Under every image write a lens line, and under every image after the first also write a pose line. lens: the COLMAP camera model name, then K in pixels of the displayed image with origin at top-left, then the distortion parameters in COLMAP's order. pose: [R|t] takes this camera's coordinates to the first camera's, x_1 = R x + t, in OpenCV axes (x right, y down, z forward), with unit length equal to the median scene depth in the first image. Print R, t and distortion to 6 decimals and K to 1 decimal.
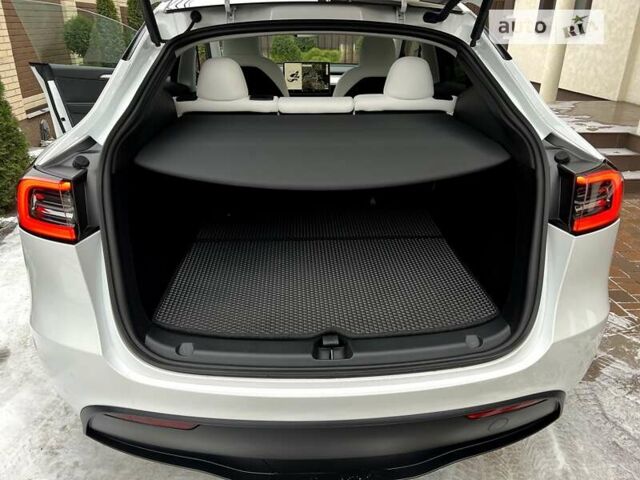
lens RADIAL K [[479.0, 0, 321.4], [0, 479.0, 237.9], [0, 0, 1]] dist [0.045543, -0.050599]
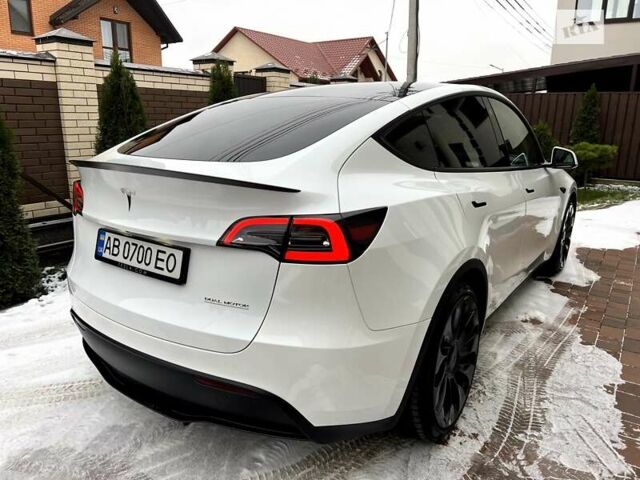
lens RADIAL K [[478.3, 0, 313.3], [0, 478.3, 238.9], [0, 0, 1]] dist [0.053206, -0.058452]
pose [[0.784712, 0.153238, -0.600621, 0.728895], [-0.256297, 0.962465, -0.089296, 0.014606], [0.564393, 0.224009, 0.794532, 0.010490]]
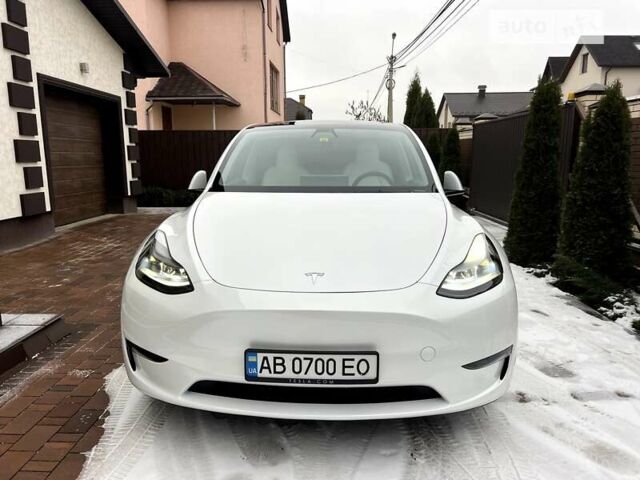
lens RADIAL K [[476.1, 0, 313.4], [0, 476.1, 251.2], [0, 0, 1]] dist [0.043170, -0.050102]
pose [[-0.995184, -0.023992, 0.095043, -0.168624], [0.035108, 0.818022, 0.574114, -1.285402], [-0.091522, 0.574686, -0.813241, 3.035731]]
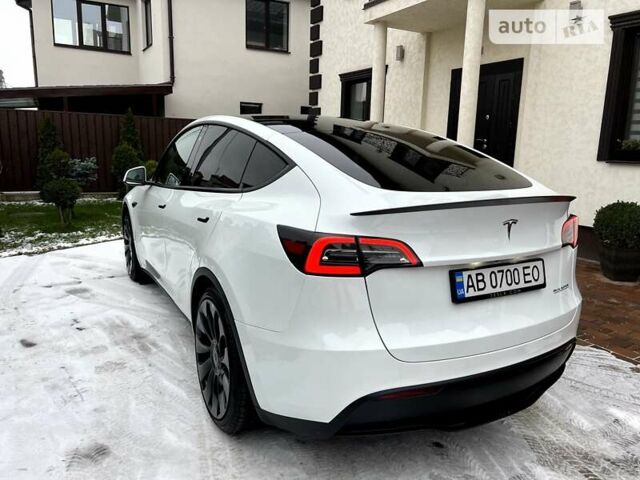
lens RADIAL K [[479.0, 0, 321.4], [0, 479.0, 237.9], [0, 0, 1]] dist [0.045543, -0.050599]
pose [[0.897084, -0.070151, 0.436256, -0.662616], [0.162831, 0.970317, -0.178805, 0.073085], [-0.410763, 0.231439, 0.881878, -0.166586]]
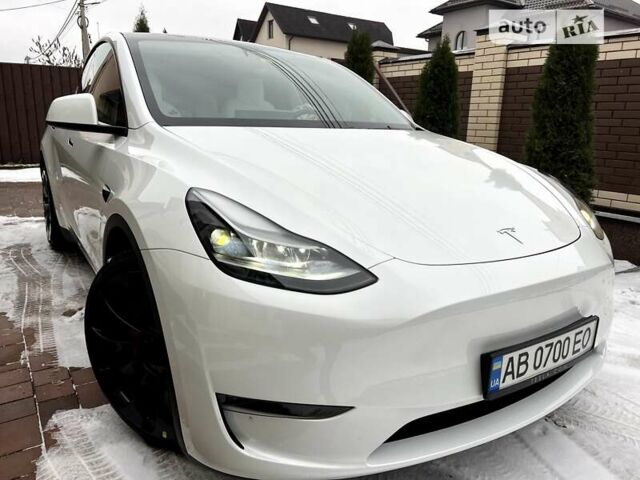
lens RADIAL K [[479.0, 0, 321.4], [0, 479.0, 237.9], [0, 0, 1]] dist [0.045543, -0.050599]
pose [[-0.859397, 0.091314, -0.503089, 0.456862], [-0.239680, 0.797181, 0.554126, -1.033131], [0.451652, 0.596795, -0.663209, 2.663191]]
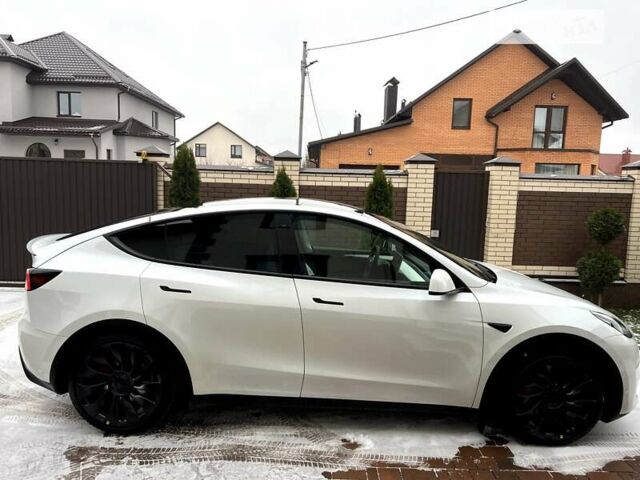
lens RADIAL K [[489.9, 0, 311.4], [0, 489.9, 238.2], [0, 0, 1]] dist [0.052558, -0.054934]
pose [[-0.058010, 0.105641, -0.992711, 1.806058], [-0.430243, 0.894655, 0.120348, -0.728824], [0.900847, 0.434088, -0.006448, 1.311078]]
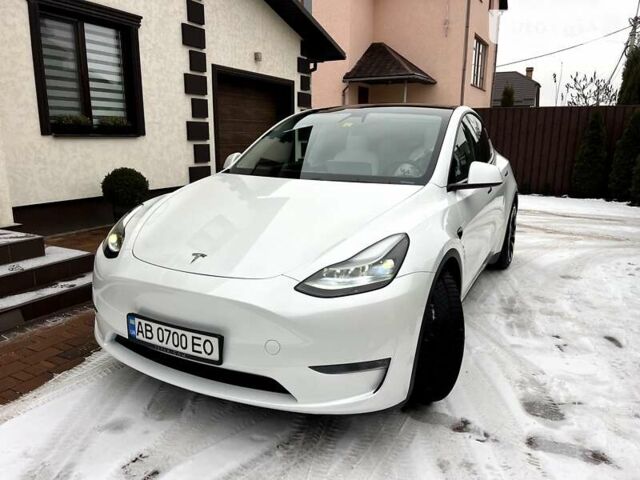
lens RADIAL K [[479.0, 0, 321.4], [0, 479.0, 237.9], [0, 0, 1]] dist [0.045543, -0.050599]
pose [[-0.862235, -0.123143, 0.491312, -0.768397], [0.190146, 0.820356, 0.539315, -1.241357], [-0.469464, 0.558436, -0.683925, 2.861776]]
